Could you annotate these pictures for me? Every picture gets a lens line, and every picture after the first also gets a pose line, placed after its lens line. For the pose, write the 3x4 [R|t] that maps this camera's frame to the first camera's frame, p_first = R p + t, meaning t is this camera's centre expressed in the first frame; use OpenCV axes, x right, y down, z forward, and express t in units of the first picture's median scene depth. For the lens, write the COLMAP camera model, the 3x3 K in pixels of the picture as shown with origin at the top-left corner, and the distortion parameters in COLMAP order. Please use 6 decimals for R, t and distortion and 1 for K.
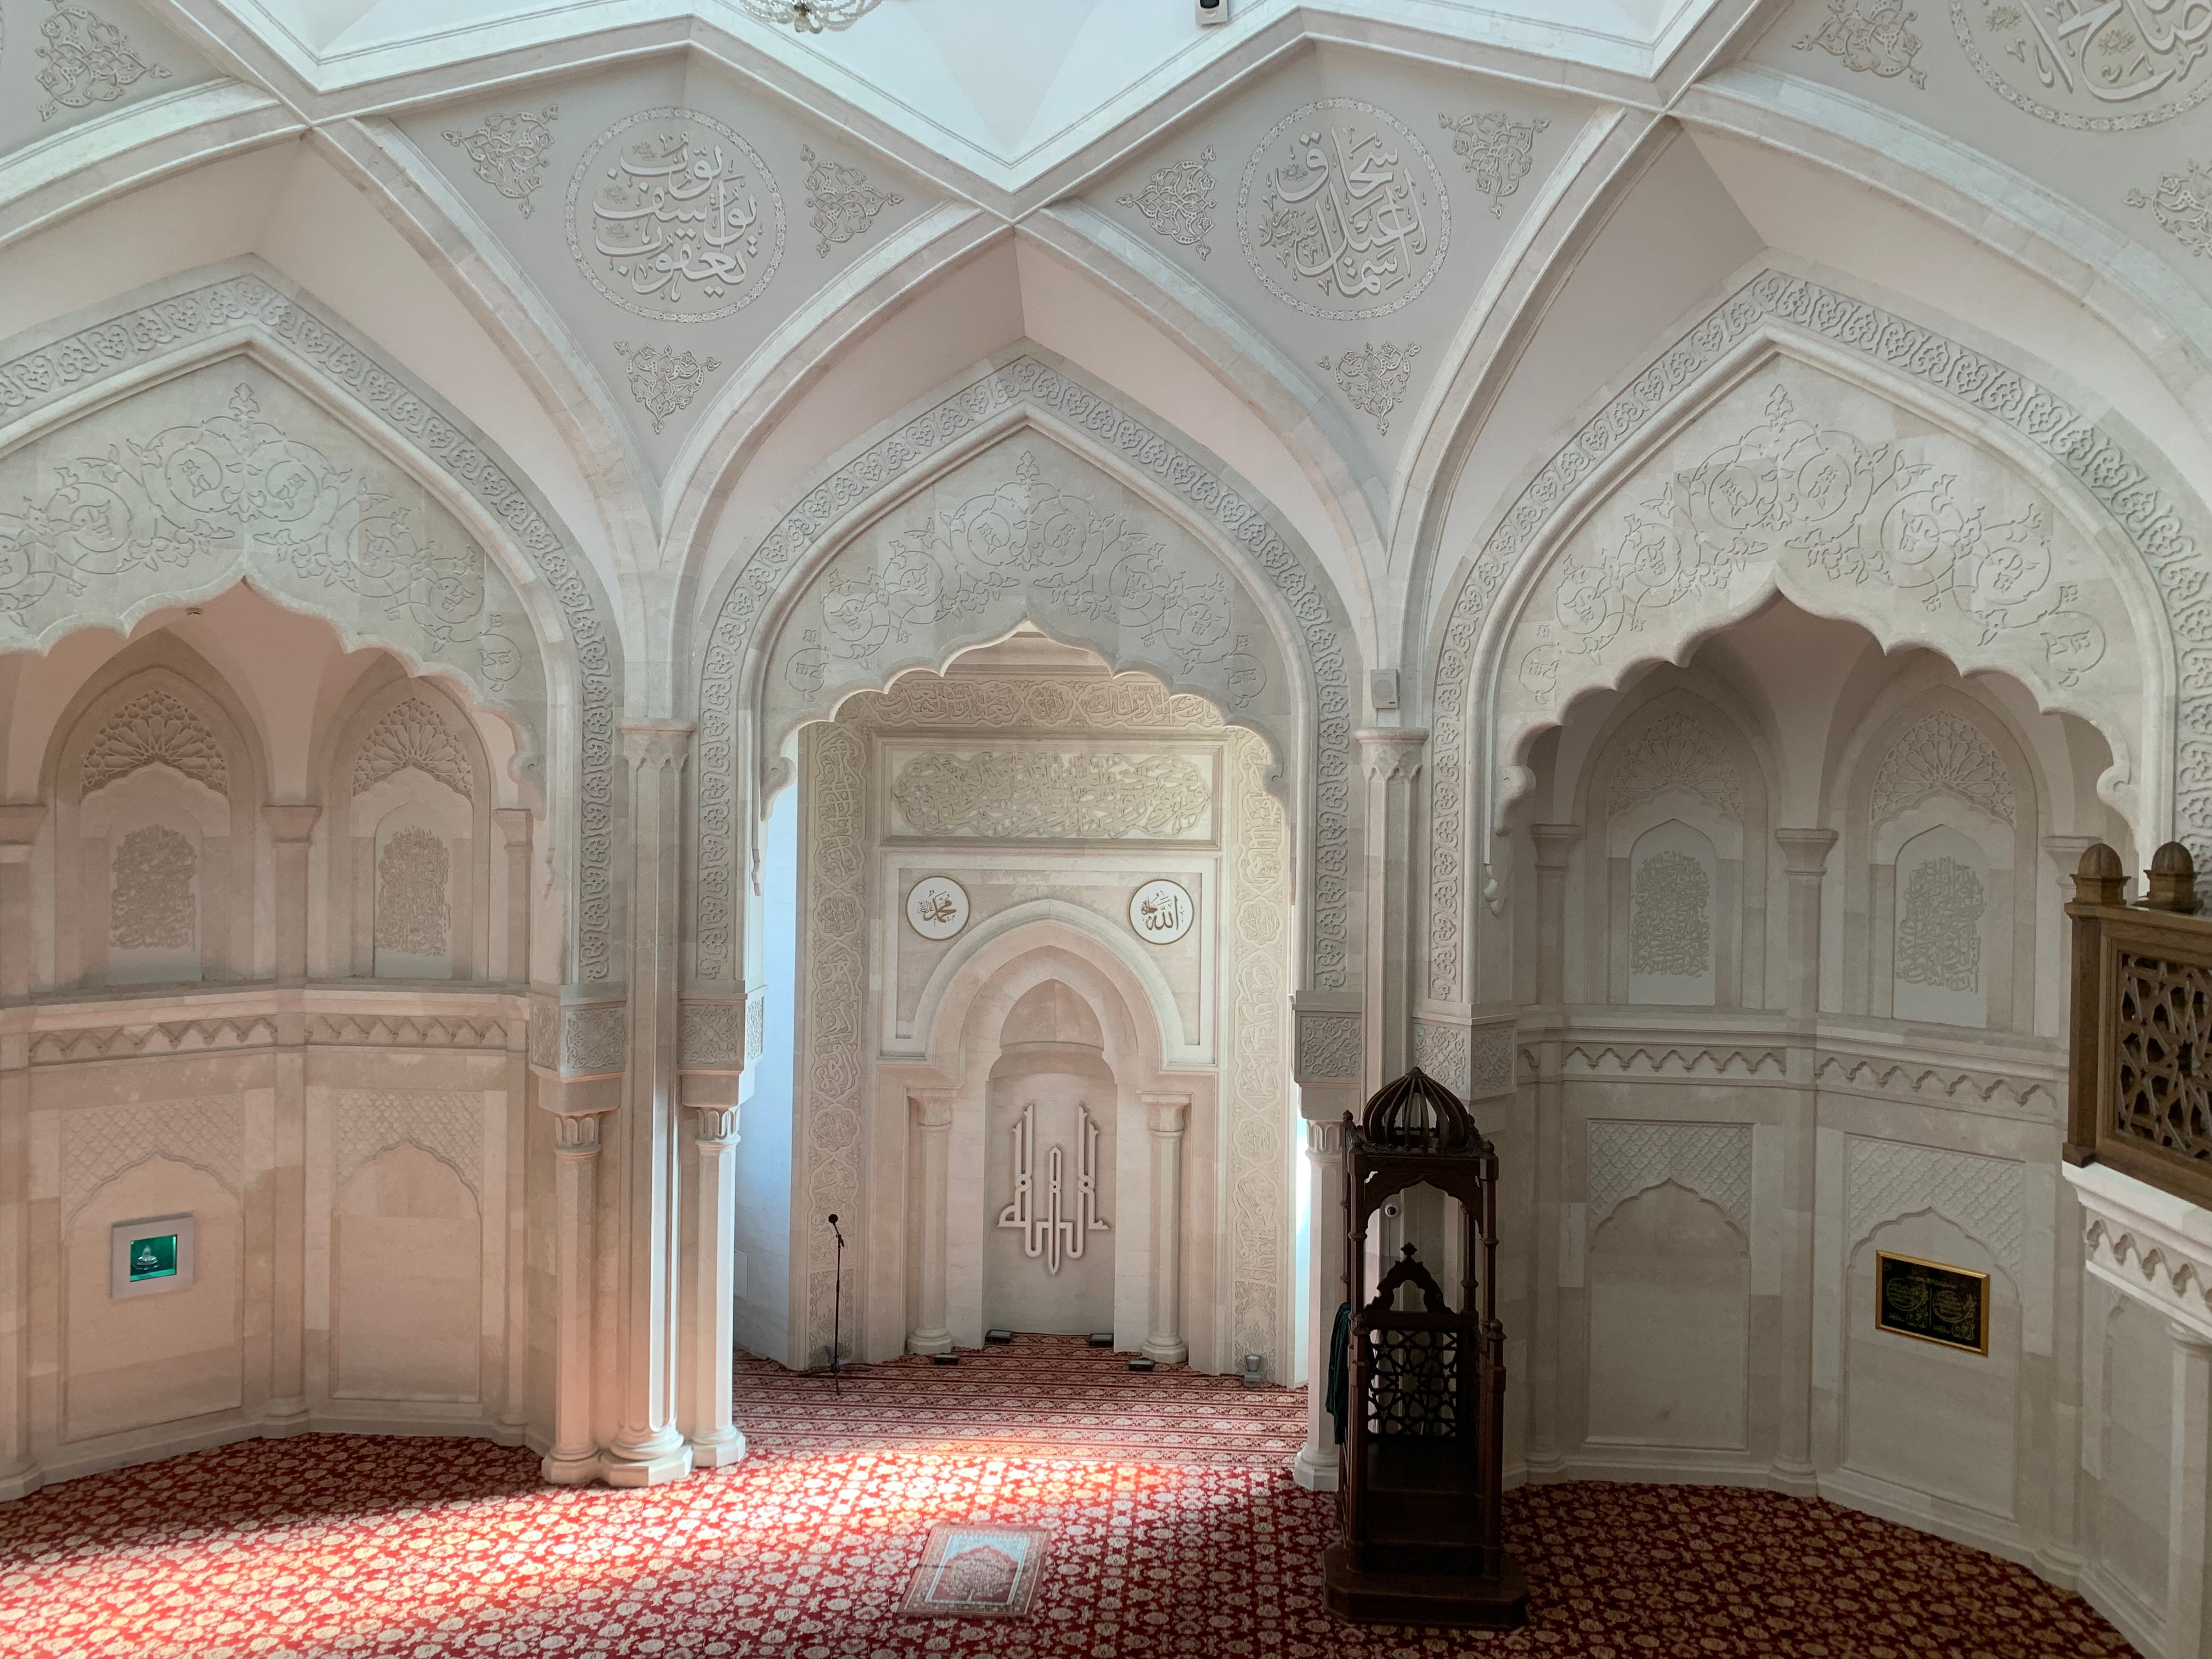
lens RADIAL K [[1644.6, 0, 1103.4], [0, 1644.6, 799.0], [0, 0, 1]] dist [-0.011098, -0.002959]
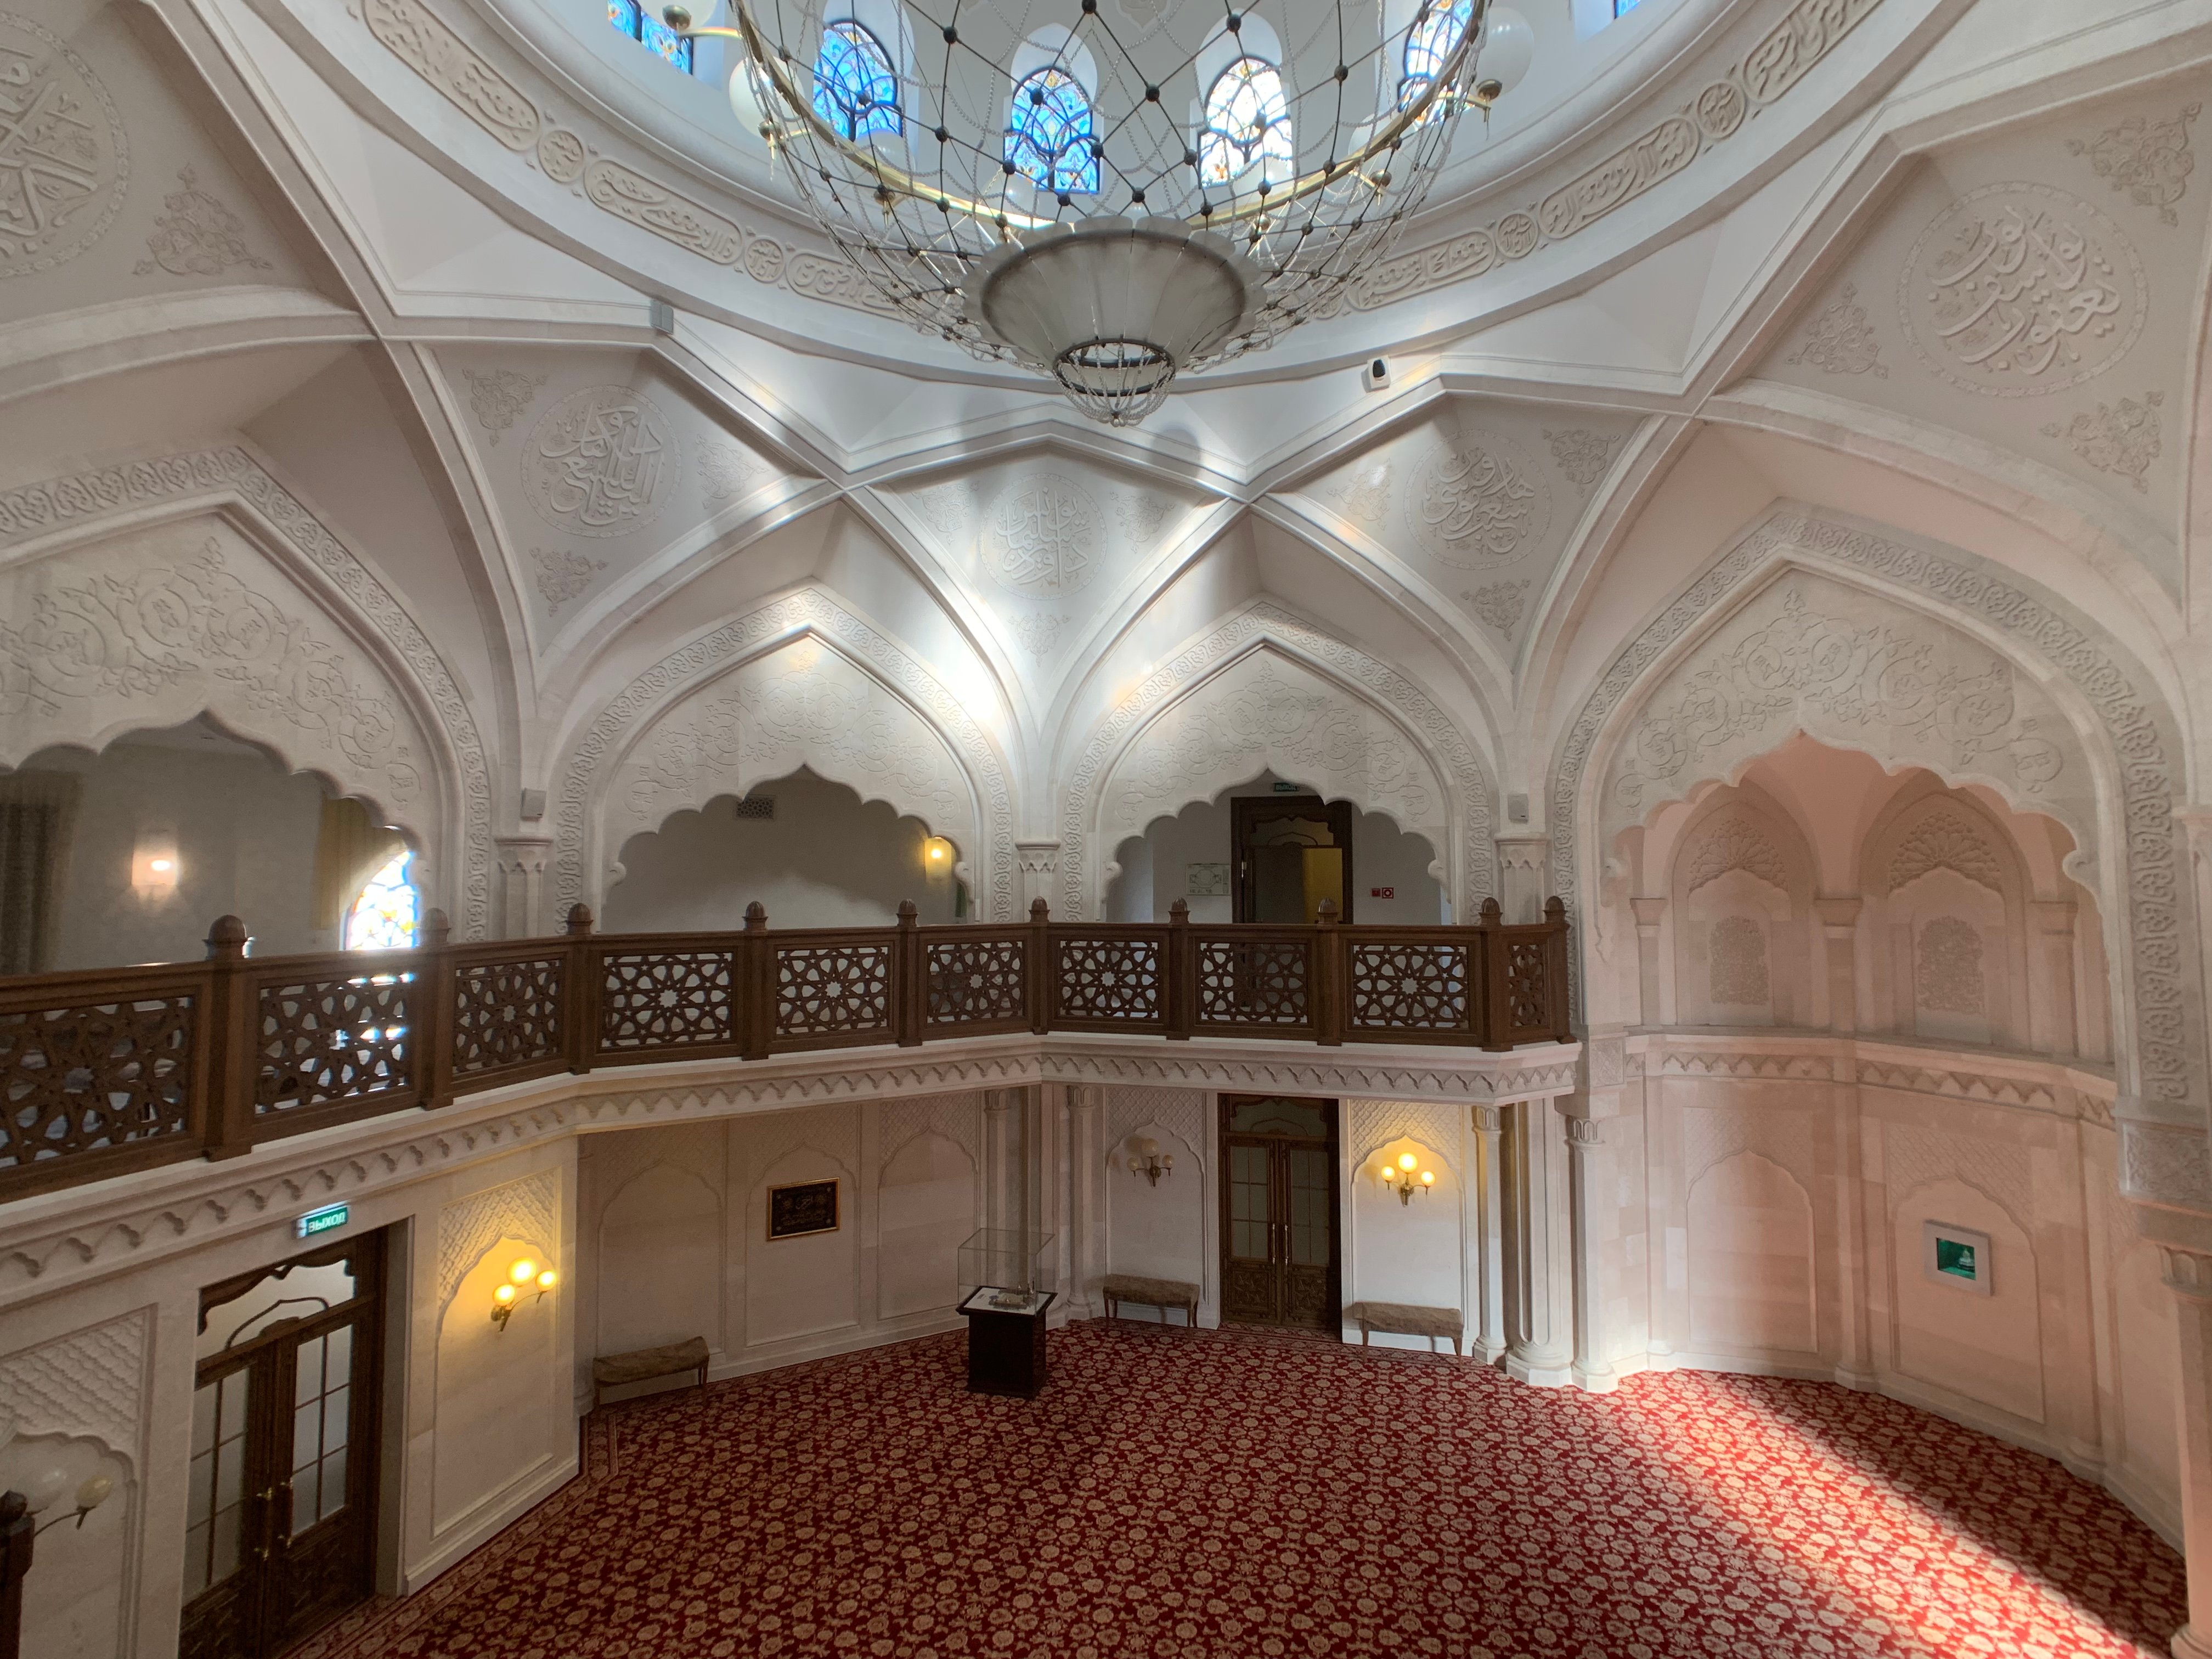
lens RADIAL K [[1105.1, 0, 1106.0], [0, 1105.1, 829.5], [0, 0, 1]] dist [0.005054, 0.001741]
pose [[-0.222246, -0.056738, -0.973338, 0.480470], [-0.009369, 0.998384, -0.056059, 0.003571], [0.974946, -0.003340, -0.222418, 0.626425]]
